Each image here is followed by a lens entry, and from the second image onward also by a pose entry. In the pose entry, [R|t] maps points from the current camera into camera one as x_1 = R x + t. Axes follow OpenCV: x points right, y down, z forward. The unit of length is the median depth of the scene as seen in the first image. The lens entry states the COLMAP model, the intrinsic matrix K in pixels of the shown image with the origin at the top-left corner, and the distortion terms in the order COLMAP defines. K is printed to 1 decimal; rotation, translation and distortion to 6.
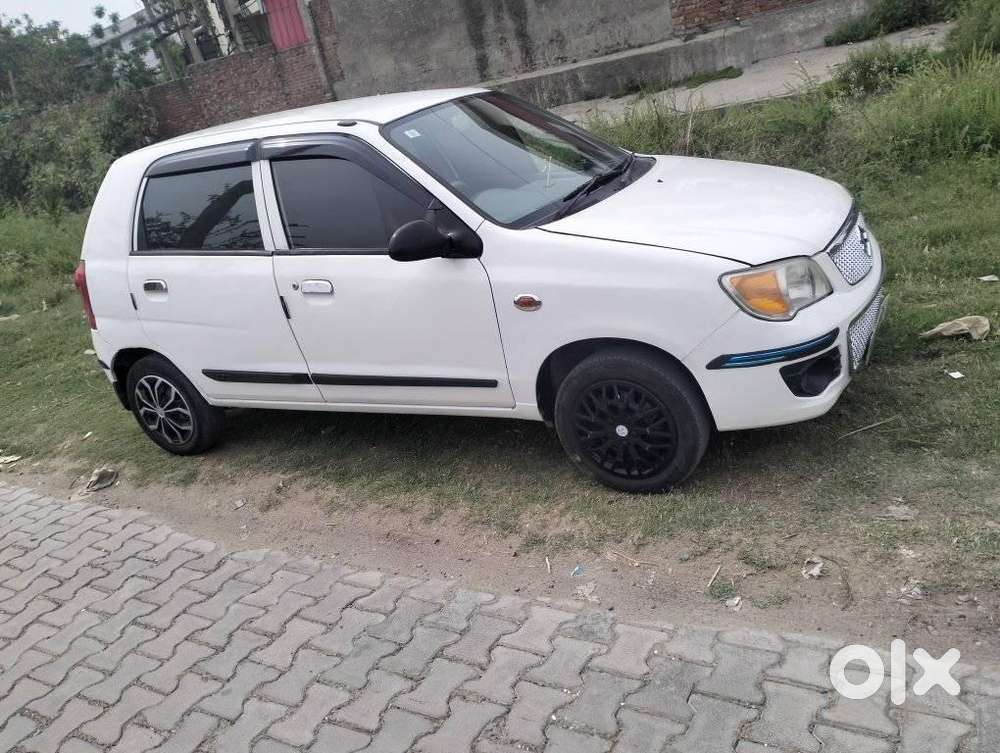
lens RADIAL K [[780.3, 0, 508.6], [0, 780.3, 376.4], [0, 0, 1]] dist [0.054613, -0.097484]
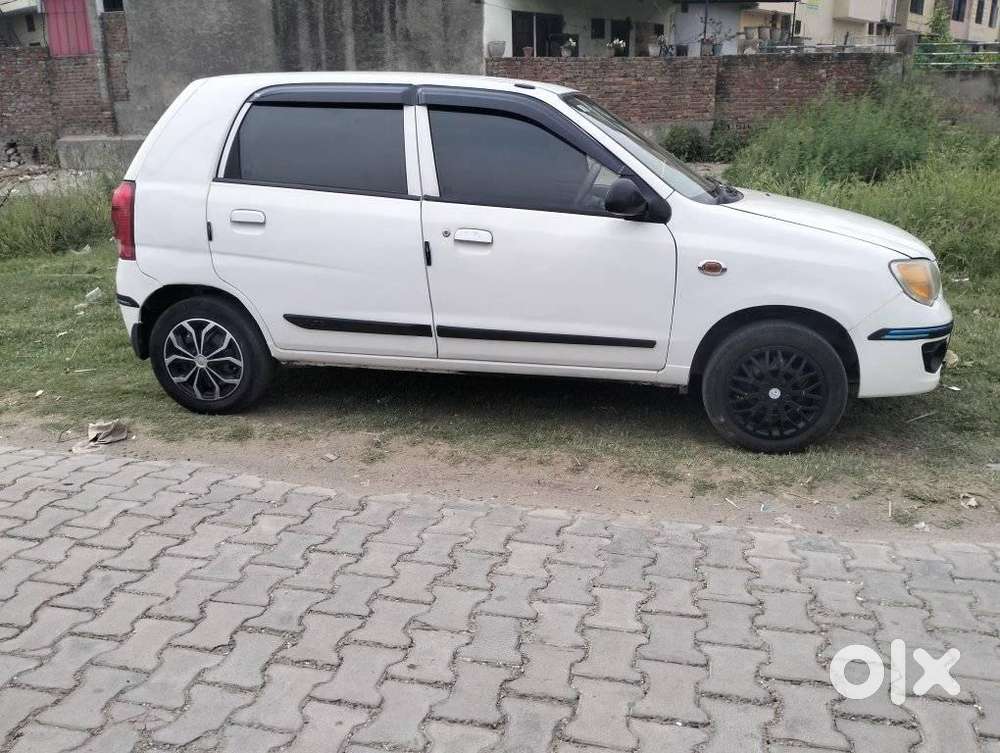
lens RADIAL K [[789.2, 0, 521.2], [0, 789.2, 371.7], [0, 0, 1]] dist [0.041359, -0.086386]
pose [[0.940174, 0.109505, 0.322618, -0.507898], [-0.073981, 0.989962, -0.120422, 0.181107], [-0.332567, 0.089350, 0.938838, 0.041724]]
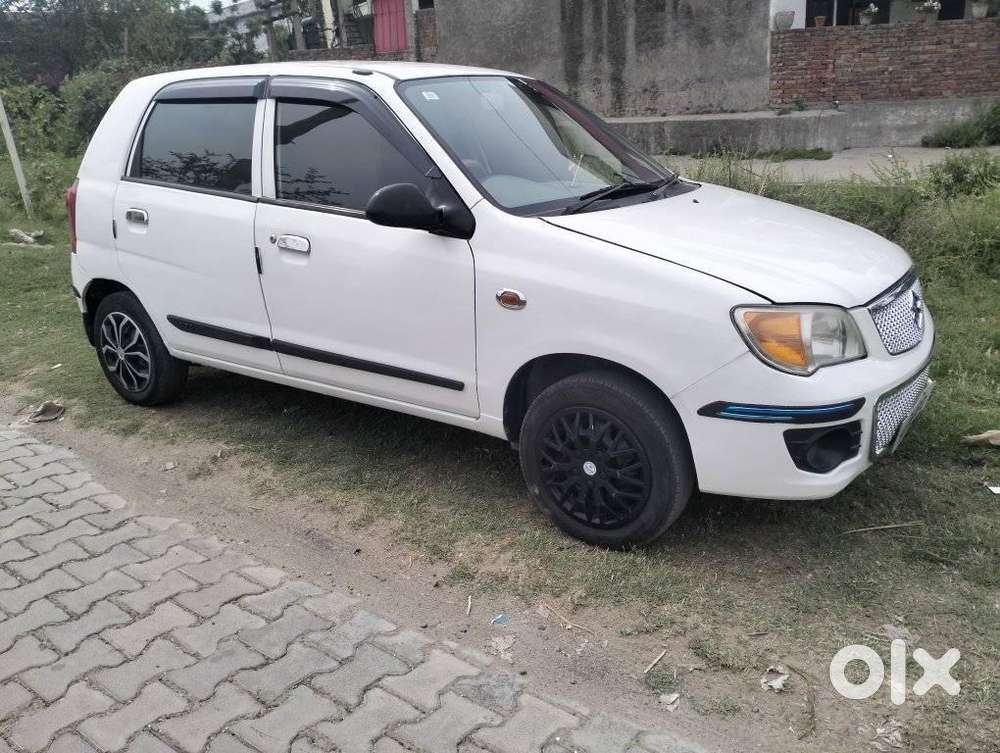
lens RADIAL K [[789.3, 0, 500.4], [0, 789.3, 372.7], [0, 0, 1]] dist [0.046392, -0.089862]
pose [[0.977588, 0.202152, -0.058786, 0.070824], [-0.204827, 0.977823, -0.043682, 0.022354], [0.048652, 0.054744, 0.997314, 0.115391]]
